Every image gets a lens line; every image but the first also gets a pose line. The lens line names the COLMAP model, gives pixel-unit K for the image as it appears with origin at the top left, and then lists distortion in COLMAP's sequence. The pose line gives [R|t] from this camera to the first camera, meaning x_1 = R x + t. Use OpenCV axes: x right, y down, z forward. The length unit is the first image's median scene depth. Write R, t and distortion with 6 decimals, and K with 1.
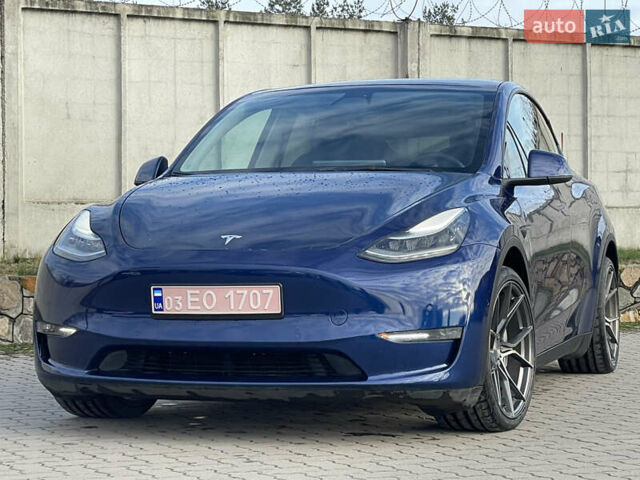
lens RADIAL K [[1754.2, 0, 319.1], [0, 1754.2, 216.3], [0, 0, 1]] dist [0.127819, 1.246803]
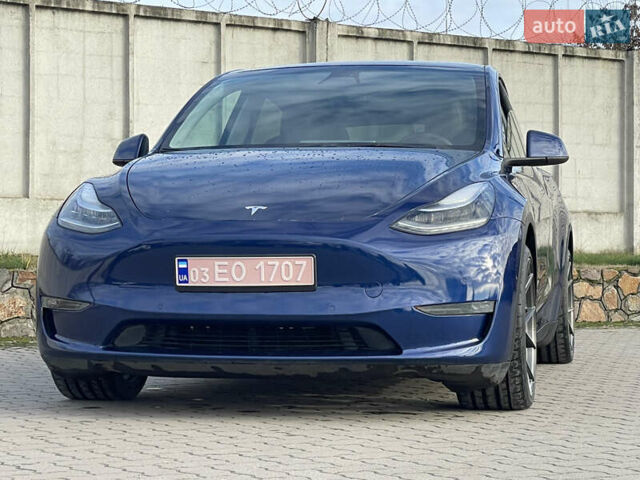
lens RADIAL K [[1754.2, 0, 319.1], [0, 1754.2, 216.3], [0, 0, 1]] dist [0.127819, 1.246803]
pose [[0.994469, 0.009589, 0.104589, -0.055274], [-0.008239, 0.999877, -0.013331, 0.013806], [-0.104704, 0.012395, 0.994426, 0.015867]]
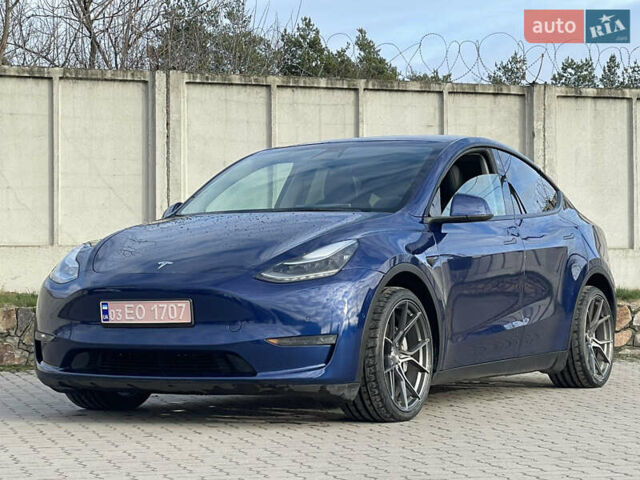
lens RADIAL K [[1667.8, 0, 330.9], [0, 1667.8, 239.8], [0, 0, 1]] dist [0.096153, 0.883566]
pose [[0.980679, -0.004728, -0.195569, 0.143211], [0.001084, 0.999824, -0.018735, 0.008429], [0.195623, 0.018161, 0.980511, -0.074126]]
